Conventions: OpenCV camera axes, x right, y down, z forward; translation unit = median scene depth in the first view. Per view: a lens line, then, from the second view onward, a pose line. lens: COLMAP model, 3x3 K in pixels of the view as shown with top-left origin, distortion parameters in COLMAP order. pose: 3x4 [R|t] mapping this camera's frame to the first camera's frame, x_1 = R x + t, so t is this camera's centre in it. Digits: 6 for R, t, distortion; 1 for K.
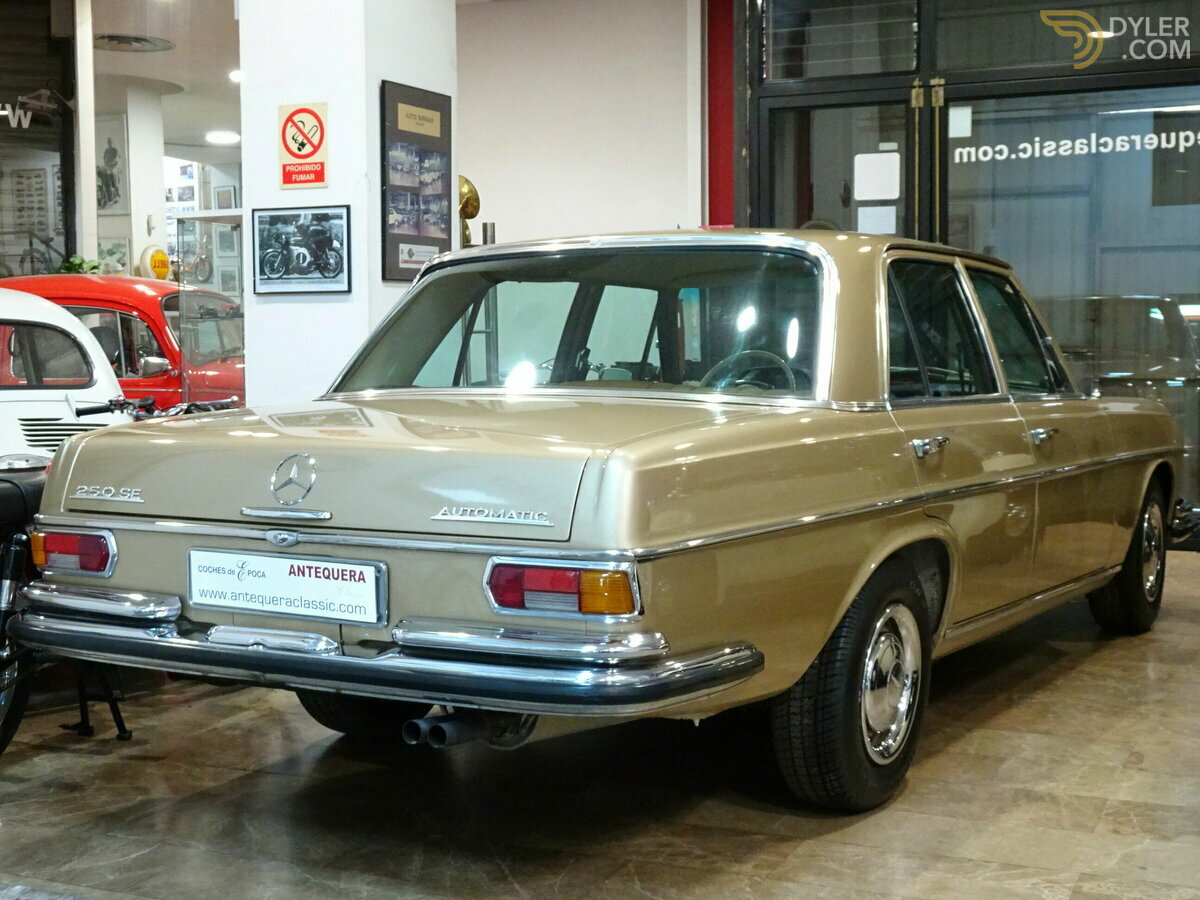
lens RADIAL K [[1627.4, 0, 596.3], [0, 1627.4, 451.5], [0, 0, 1]] dist [-0.001074, 0.000000]
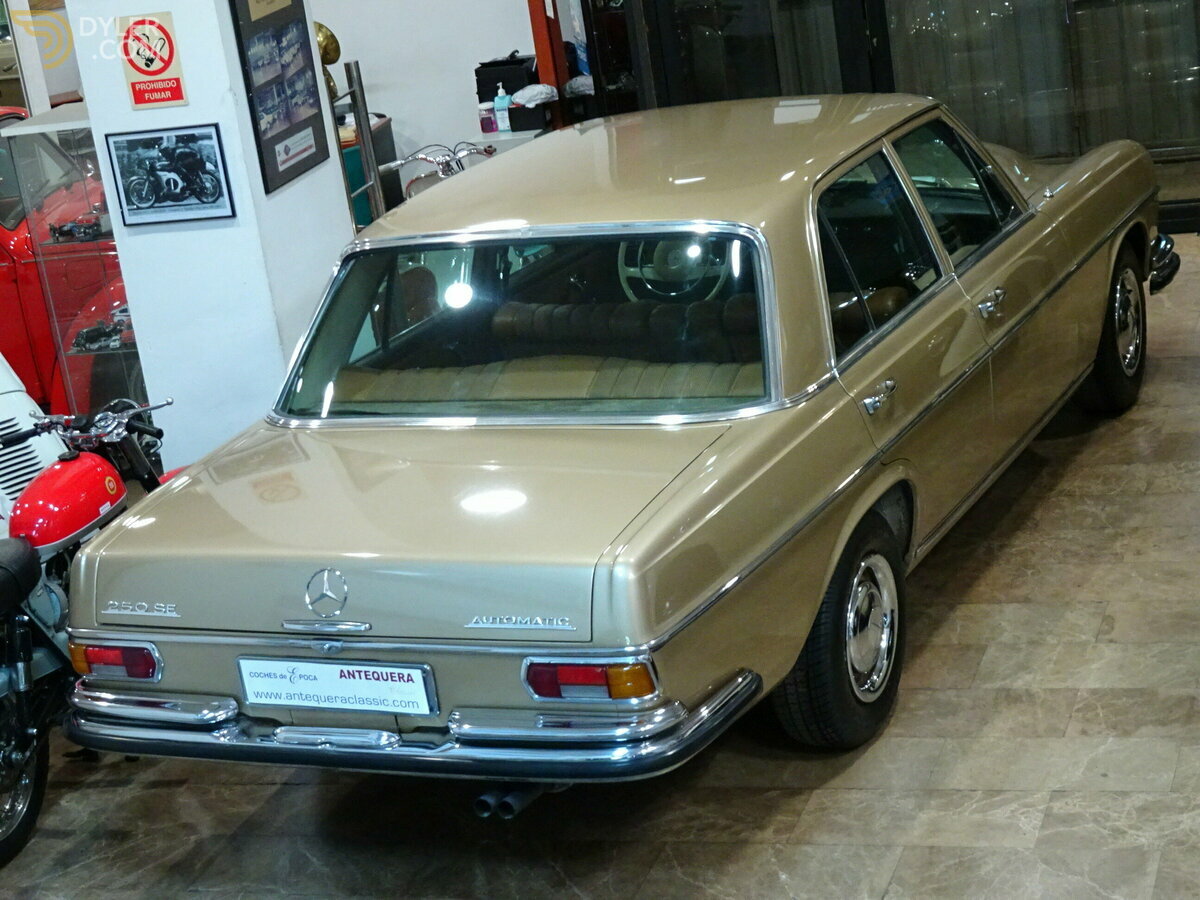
lens RADIAL K [[2389.3, 0, 602.9], [0, 2389.3, 449.7], [0, 0, 1]] dist [-0.005554, 0.000000]
pose [[0.984910, -0.165290, 0.051304, -0.058578], [0.149497, 0.961882, 0.228985, -0.373823], [-0.087198, -0.217860, 0.972077, -0.519965]]
